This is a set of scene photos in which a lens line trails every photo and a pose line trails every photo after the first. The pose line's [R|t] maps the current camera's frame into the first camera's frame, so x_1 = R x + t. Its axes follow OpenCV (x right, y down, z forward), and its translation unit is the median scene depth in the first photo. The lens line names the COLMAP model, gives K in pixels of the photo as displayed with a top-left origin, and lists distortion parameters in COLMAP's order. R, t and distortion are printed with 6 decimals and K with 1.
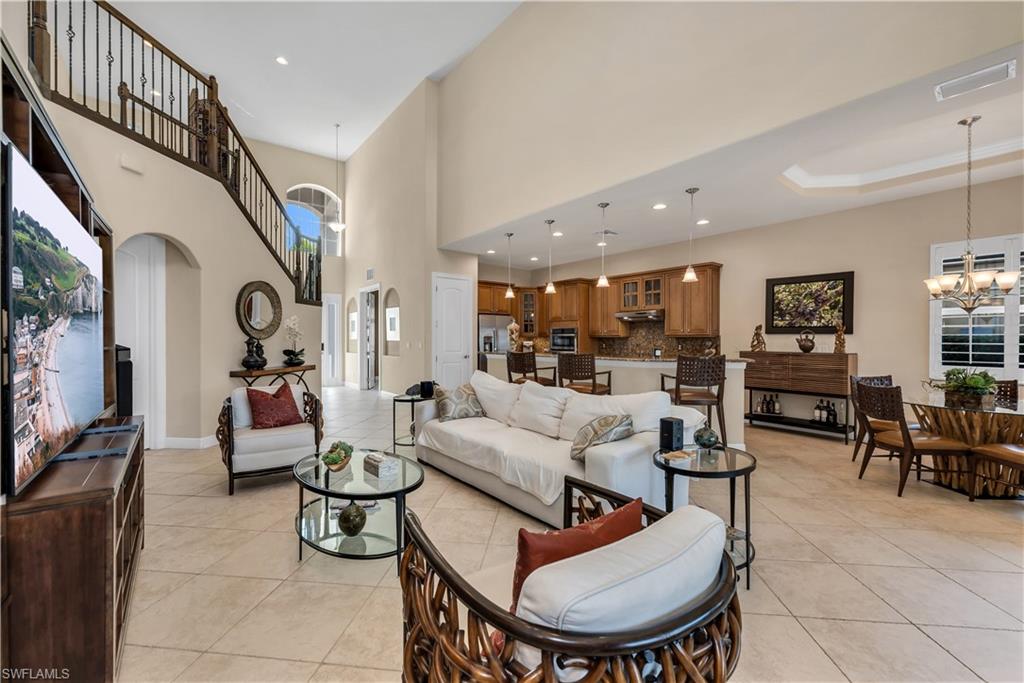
lens RADIAL K [[408.6, 0, 508.1], [0, 408.6, 337.7], [0, 0, 1]] dist [-0.001103, -0.000332]
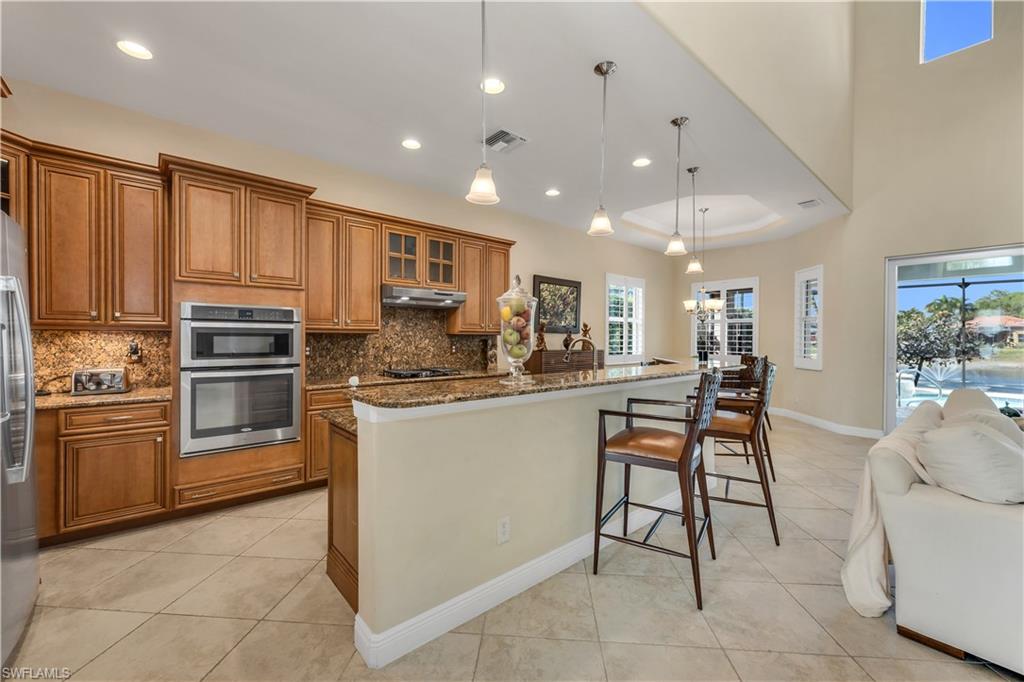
lens RADIAL K [[402.5, 0, 507.9], [0, 402.5, 343.5], [0, 0, 1]] dist [-0.000183, -0.000105]
pose [[-0.029349, -0.015692, 0.999446, -0.315440], [-0.004911, 0.999867, 0.015555, 0.003035], [-0.999557, -0.004452, -0.029422, 1.126584]]
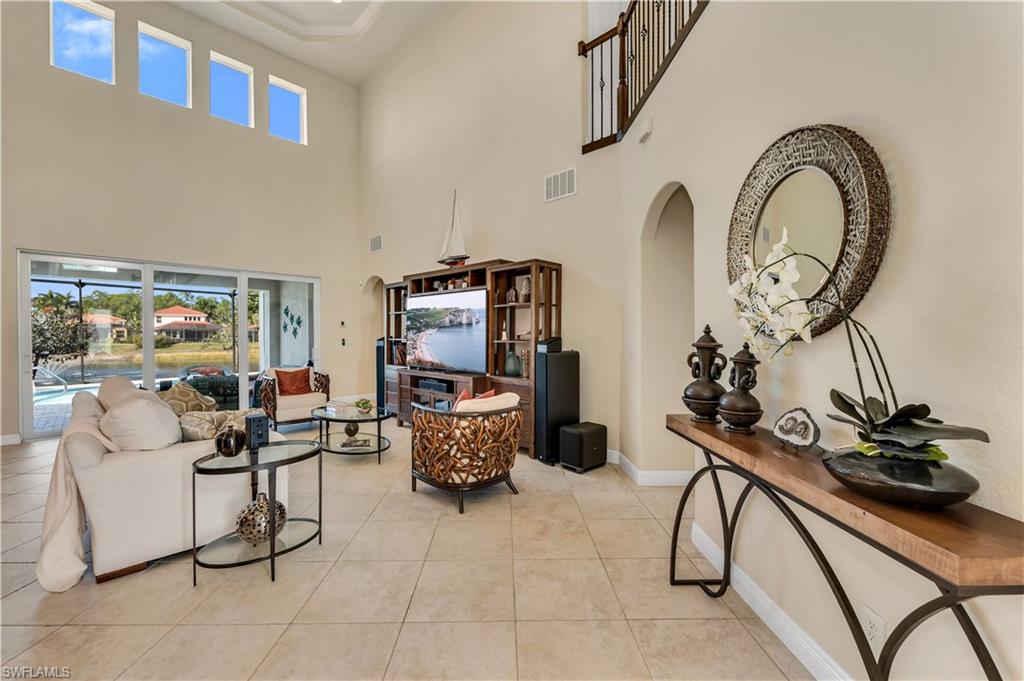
lens RADIAL K [[408.6, 0, 508.1], [0, 408.6, 336.7], [0, 0, 1]] dist [-0.001103, -0.000332]
pose [[-0.991423, -0.000145, -0.130689, -0.398653], [-0.000402, 0.999998, 0.001940, 0.002478], [0.130689, 0.001976, -0.991421, 1.458204]]
